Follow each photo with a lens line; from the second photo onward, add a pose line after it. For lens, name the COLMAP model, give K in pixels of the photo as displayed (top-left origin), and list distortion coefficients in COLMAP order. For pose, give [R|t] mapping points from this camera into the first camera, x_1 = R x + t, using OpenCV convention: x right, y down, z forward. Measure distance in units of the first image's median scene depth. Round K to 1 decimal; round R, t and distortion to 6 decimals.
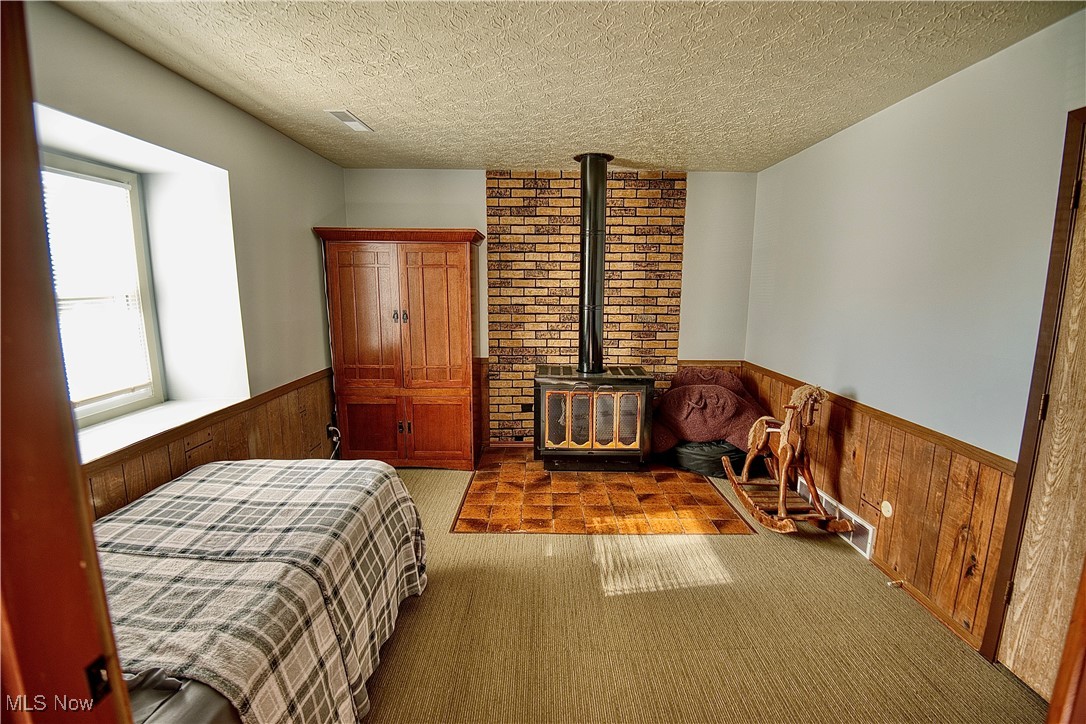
lens RADIAL K [[500.6, 0, 546.4], [0, 500.6, 366.0], [0, 0, 1]] dist [-0.003174, -0.023681]
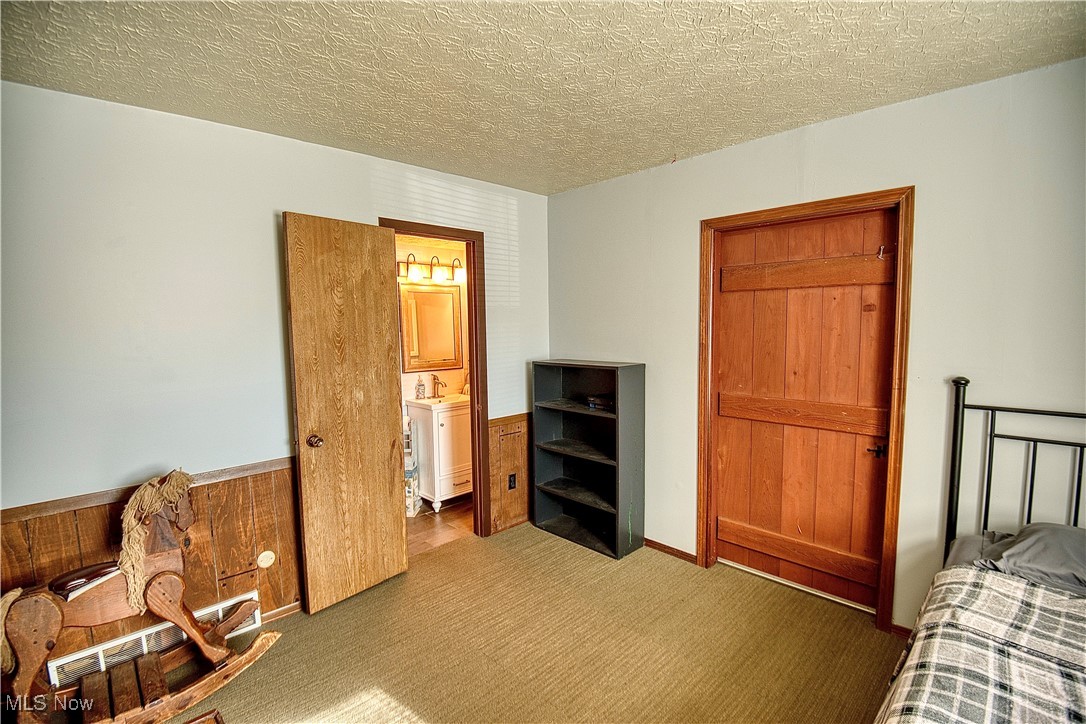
lens RADIAL K [[500.6, 0, 546.4], [0, 500.6, 366.0], [0, 0, 1]] dist [-0.003174, -0.023681]
pose [[-0.696595, -0.057623, 0.715147, -0.403449], [0.127462, 0.970974, 0.202391, -0.226528], [-0.706051, 0.232139, -0.669031, 1.356518]]
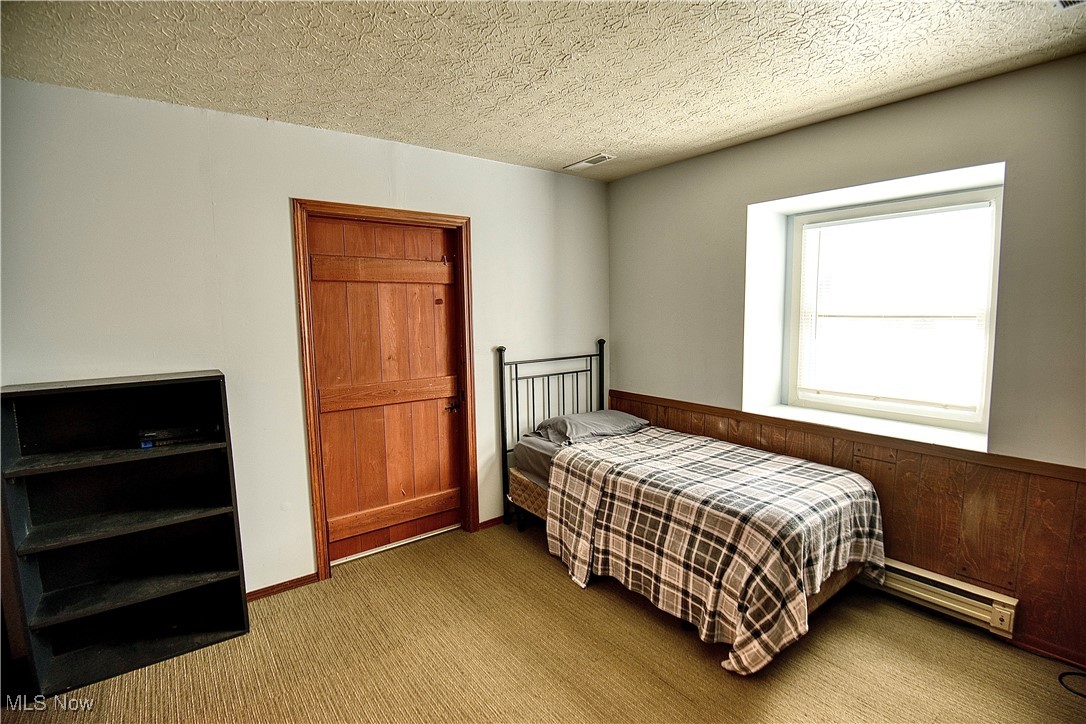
lens RADIAL K [[500.6, 0, 546.4], [0, 500.6, 366.0], [0, 0, 1]] dist [-0.003174, -0.023681]
pose [[-0.793961, 0.074925, -0.603334, 0.494983], [-0.089032, 0.967350, 0.237291, -0.230421], [0.601415, 0.242116, -0.761367, 1.428943]]
